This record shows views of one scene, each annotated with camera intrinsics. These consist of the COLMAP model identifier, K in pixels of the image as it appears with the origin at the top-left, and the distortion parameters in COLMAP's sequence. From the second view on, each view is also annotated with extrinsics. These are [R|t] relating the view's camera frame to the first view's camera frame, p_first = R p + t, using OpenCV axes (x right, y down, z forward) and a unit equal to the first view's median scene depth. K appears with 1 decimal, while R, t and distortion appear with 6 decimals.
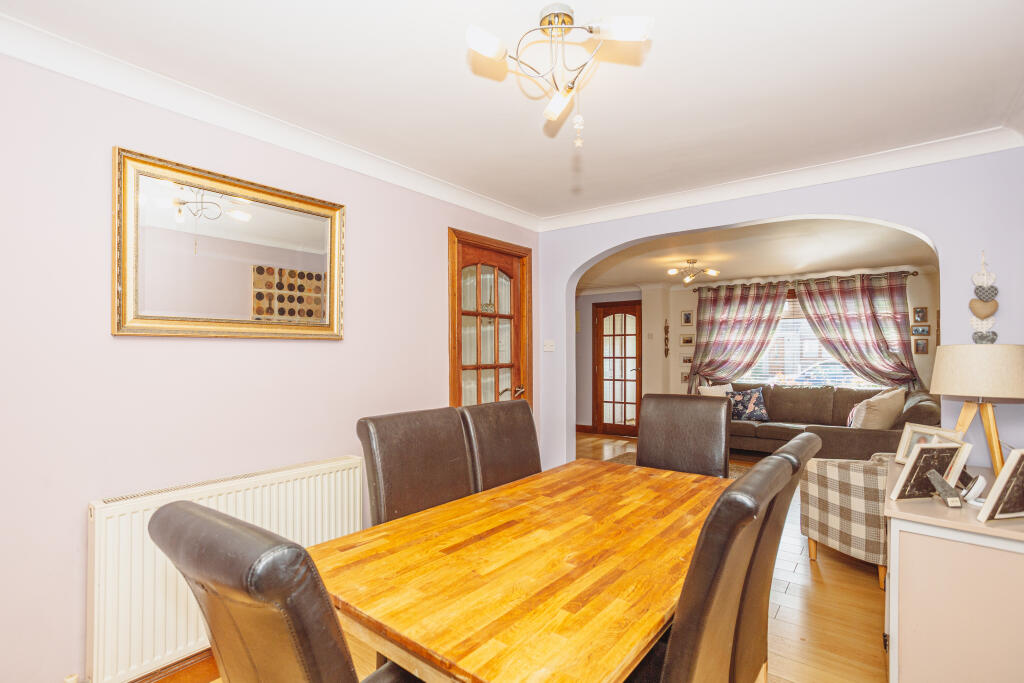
lens RADIAL K [[502.3, 0, 510.0], [0, 502.3, 343.0], [0, 0, 1]] dist [-0.025185, 0.012080]
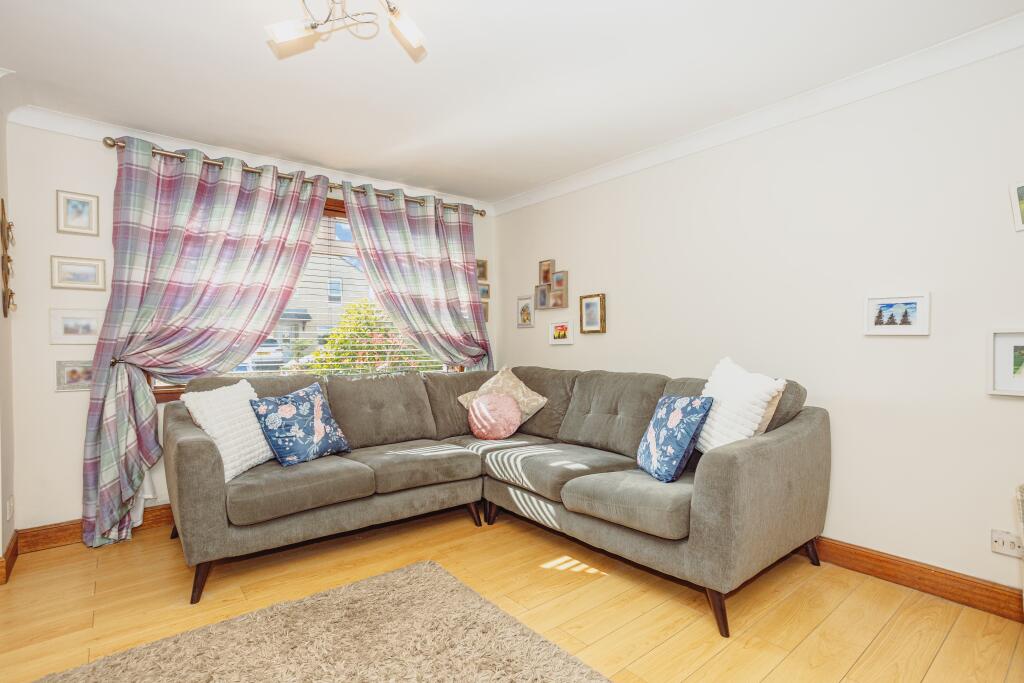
lens RADIAL K [[502.3, 0, 510.2], [0, 502.3, 344.7], [0, 0, 1]] dist [-0.025185, 0.012080]
pose [[0.226395, -0.003524, 0.974029, 0.092165], [-0.010912, 0.999922, 0.006154, 0.052748], [-0.973975, -0.012022, 0.226339, 0.785848]]
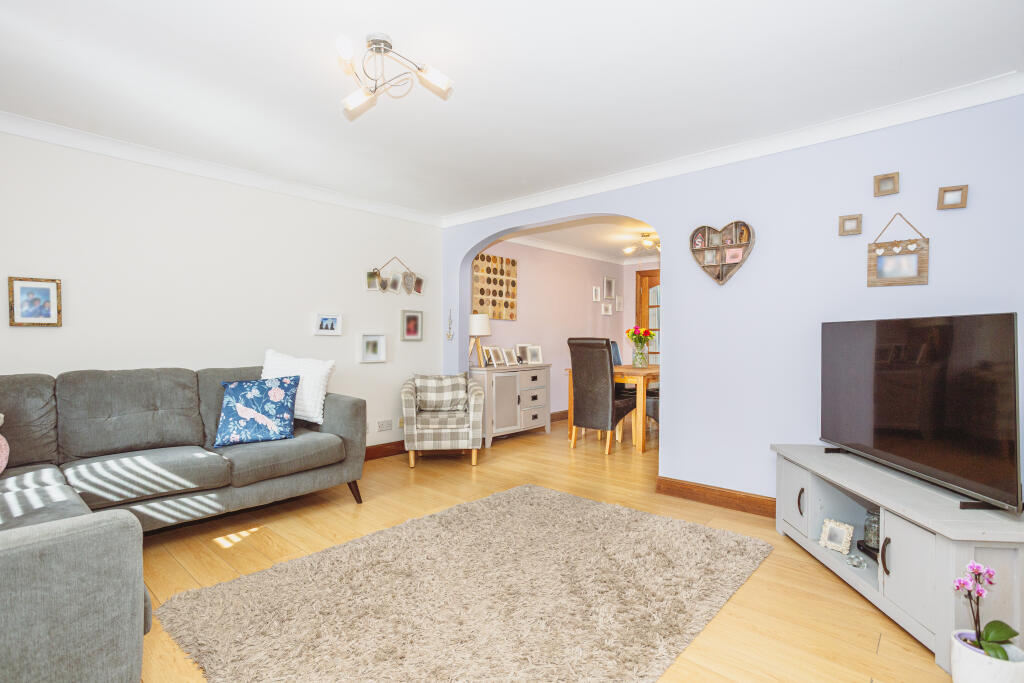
lens RADIAL K [[502.3, 0, 512.3], [0, 502.3, 343.7], [0, 0, 1]] dist [-0.025185, 0.012080]
pose [[-0.997750, 0.001741, 0.067020, 0.228682], [0.001285, 0.999976, -0.006849, 0.062384], [-0.067031, -0.006748, -0.997728, 1.309249]]
